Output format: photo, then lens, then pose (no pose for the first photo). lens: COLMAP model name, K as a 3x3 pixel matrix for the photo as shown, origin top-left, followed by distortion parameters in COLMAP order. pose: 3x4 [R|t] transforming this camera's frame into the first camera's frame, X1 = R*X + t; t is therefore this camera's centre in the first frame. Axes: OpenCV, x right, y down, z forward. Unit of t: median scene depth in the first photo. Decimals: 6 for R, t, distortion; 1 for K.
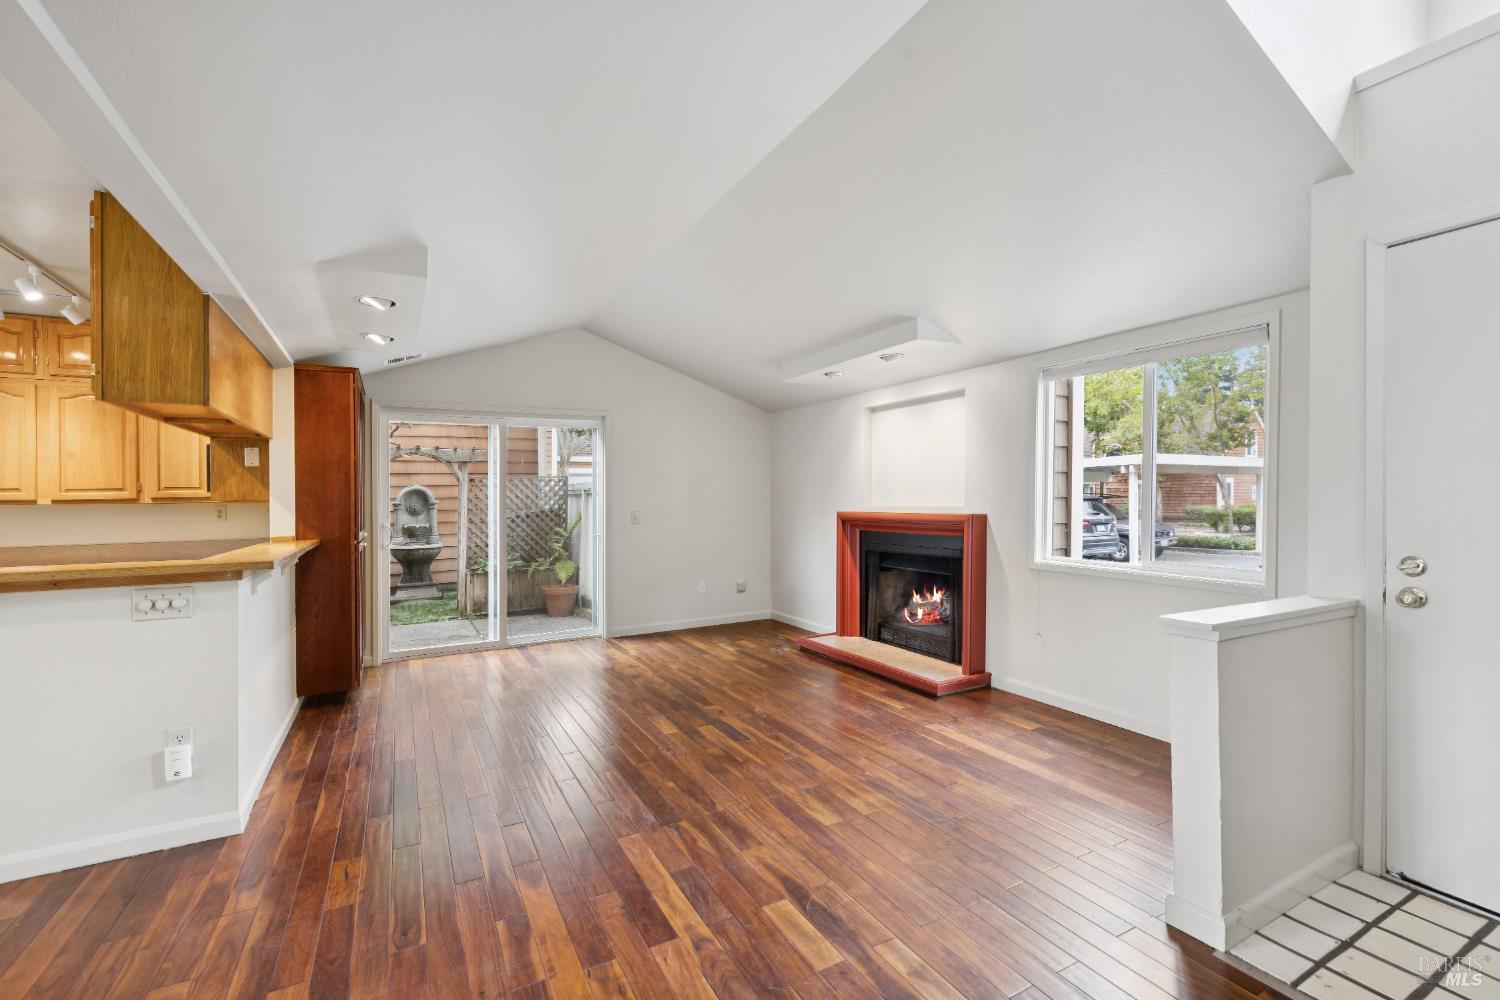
lens RADIAL K [[636.2, 0, 756.6], [0, 636.2, 492.6], [0, 0, 1]] dist [-0.001900, 0.000225]
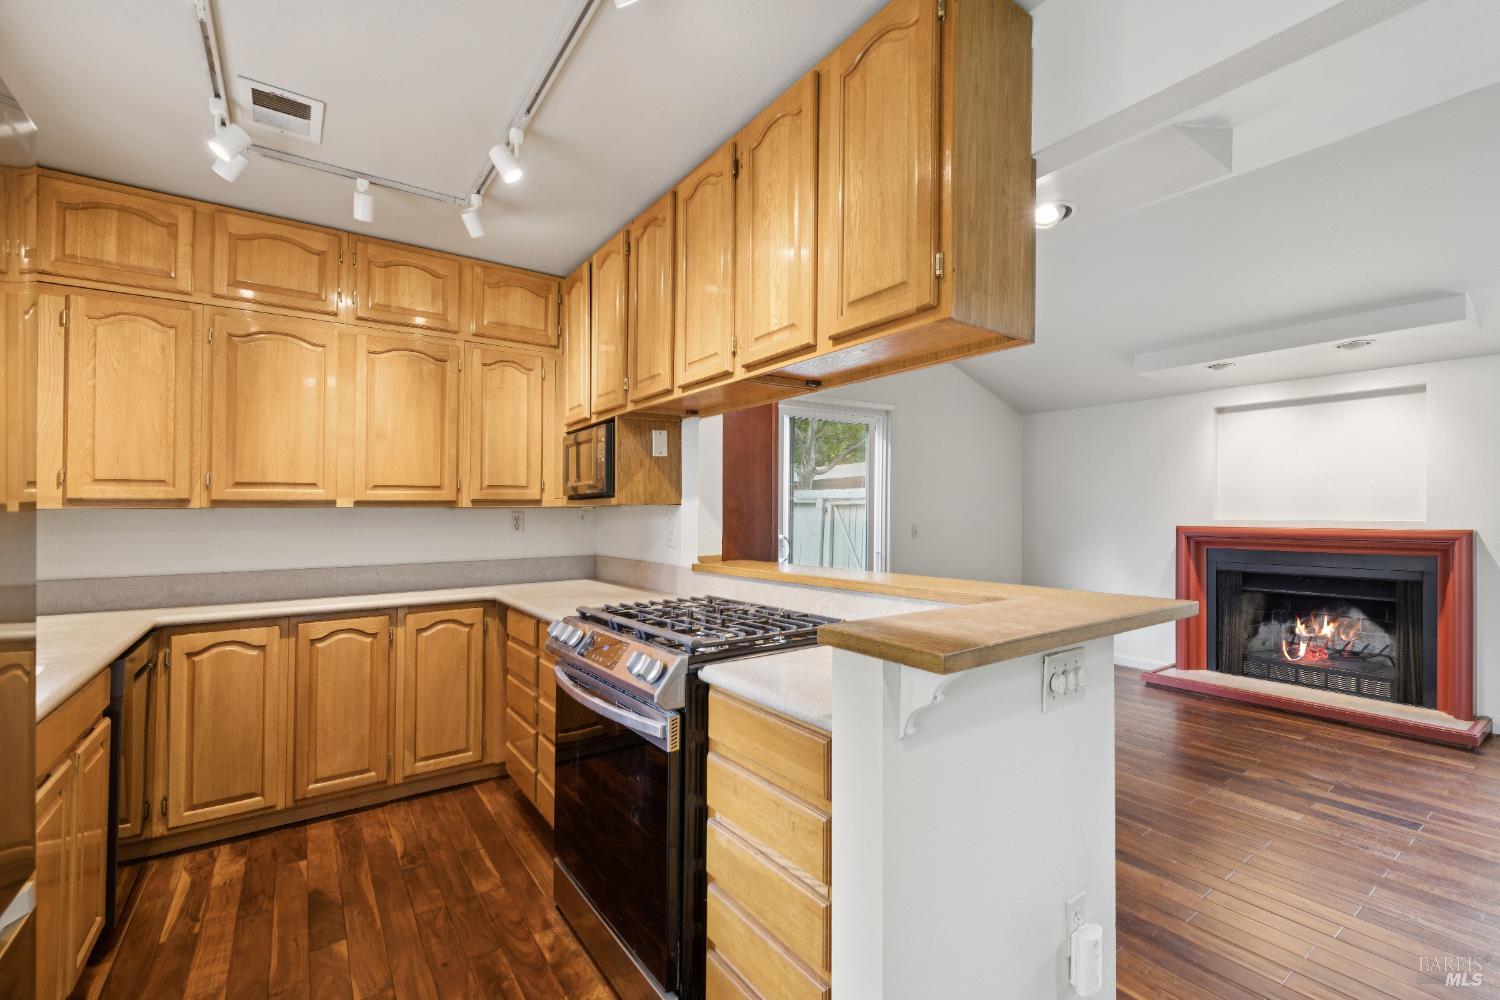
lens RADIAL K [[636.2, 0, 752.4], [0, 636.2, 501.0], [0, 0, 1]] dist [-0.001900, 0.000225]
pose [[0.994489, 0.011569, 0.104200, -0.766532], [-0.010824, 0.999912, -0.007717, 0.012723], [-0.104280, 0.006547, 0.994526, 0.279212]]
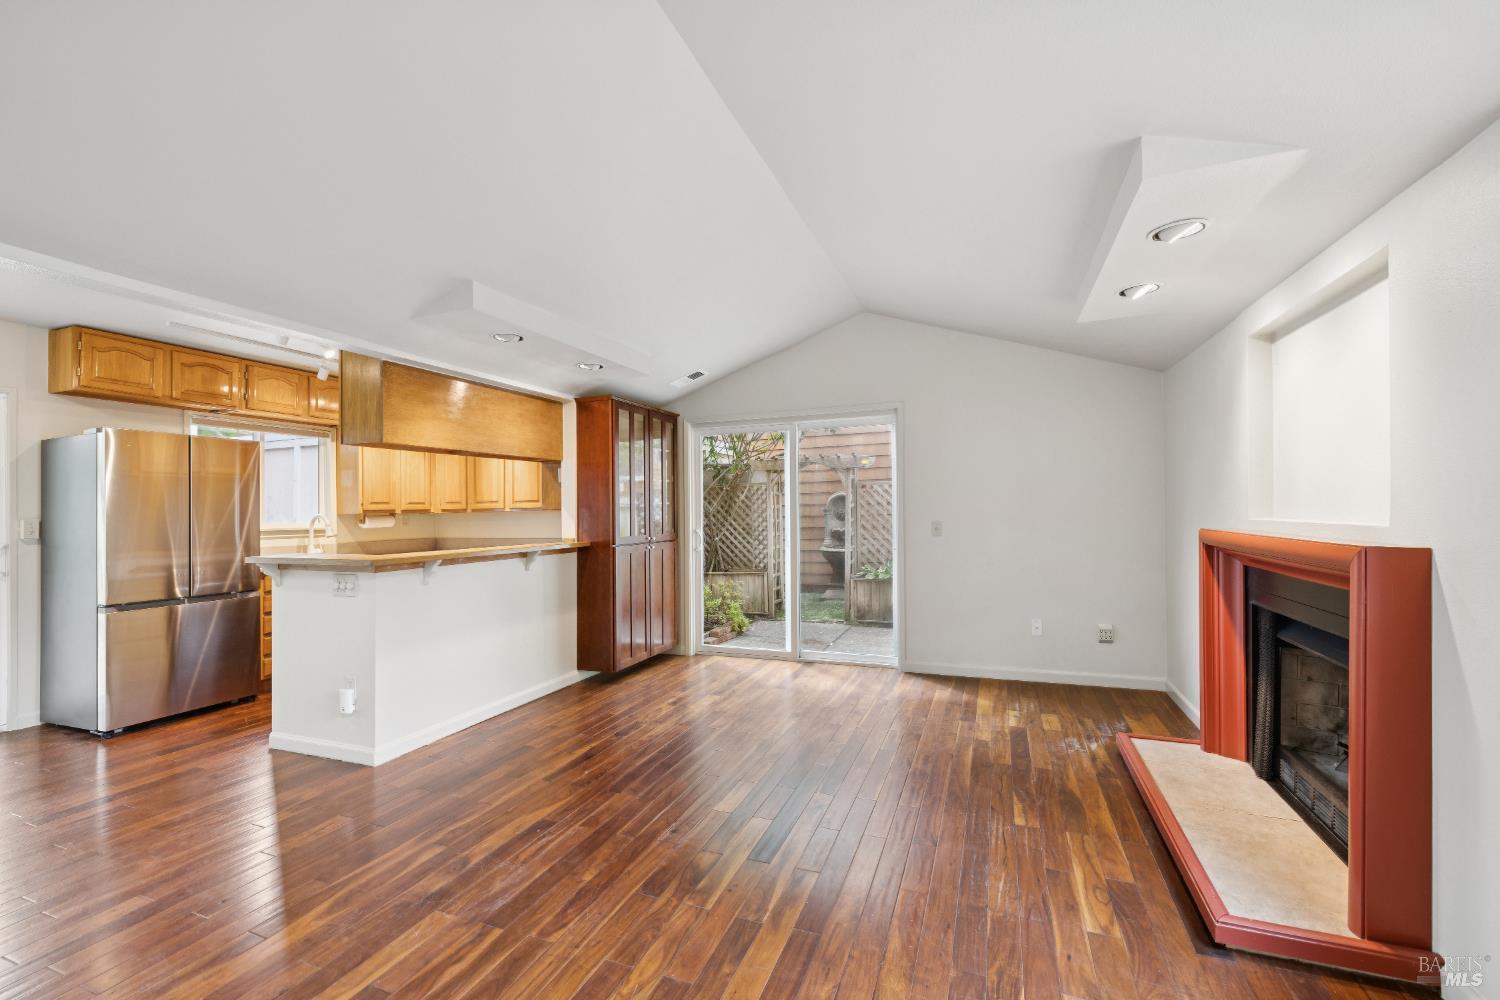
lens RADIAL K [[636.2, 0, 747.2], [0, 636.2, 496.0], [0, 0, 1]] dist [-0.001900, 0.000225]
pose [[0.642197, -0.012319, -0.766441, 0.429361], [0.013344, 0.999899, -0.004891, -0.003227], [0.766424, -0.007086, 0.642296, 0.464715]]
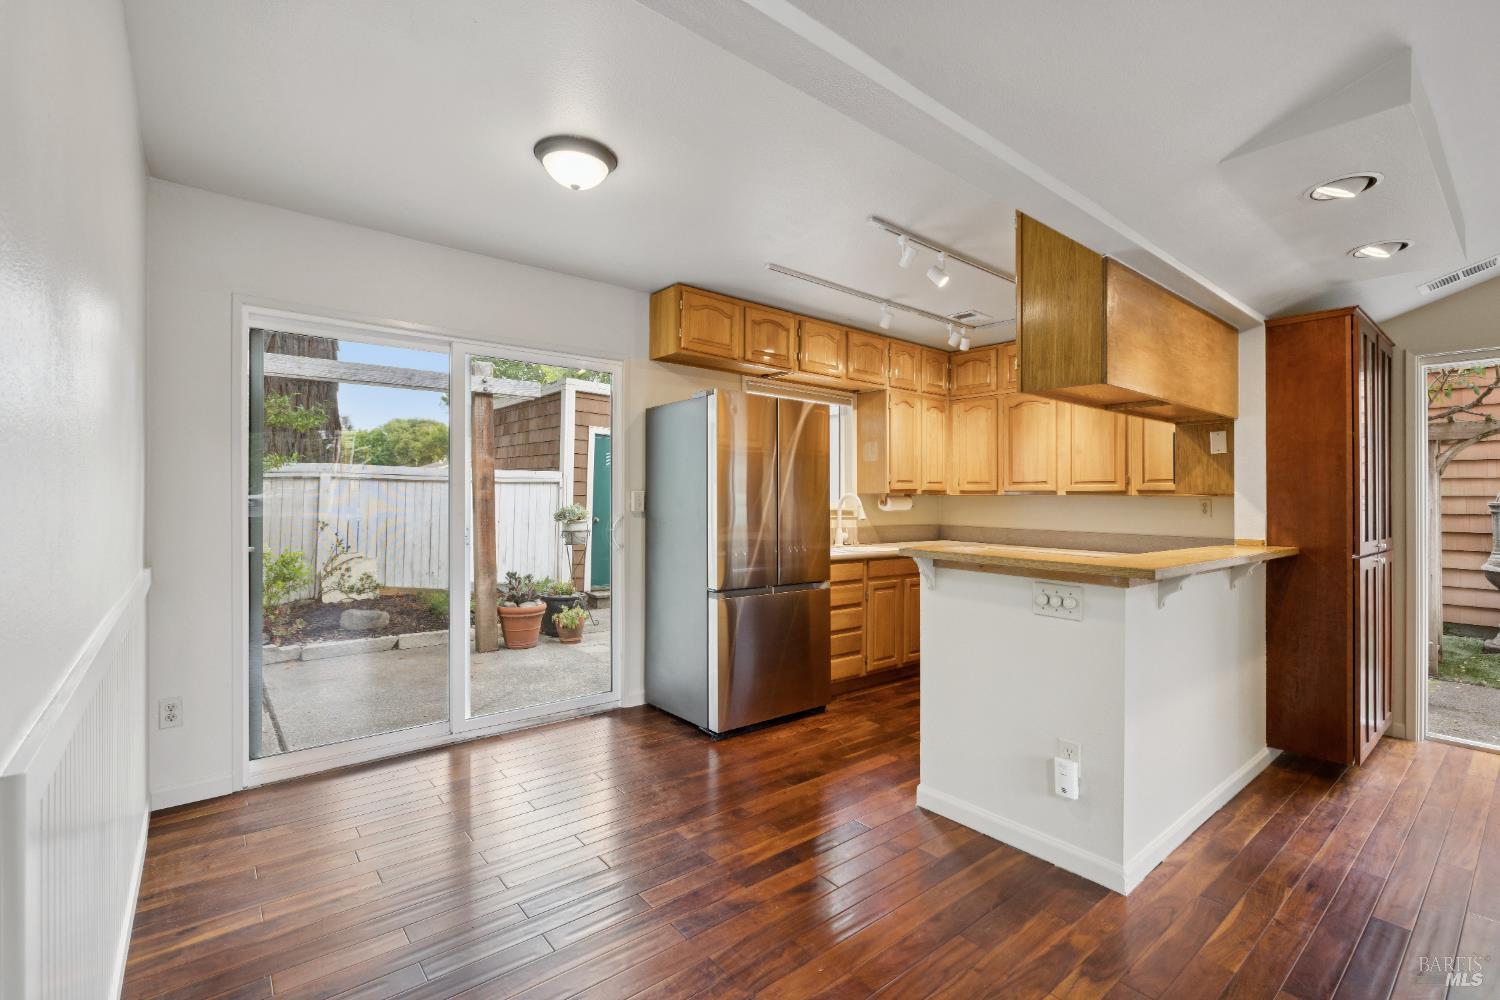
lens RADIAL K [[671.8, 0, 748.3], [0, 671.8, 485.2], [0, 0, 1]] dist [0.000254, 0.000867]
pose [[0.181338, 0.000933, -0.983420, -0.026673], [-0.005736, 0.999984, -0.000109, 0.004147], [0.983404, 0.005661, 0.181340, 0.221960]]
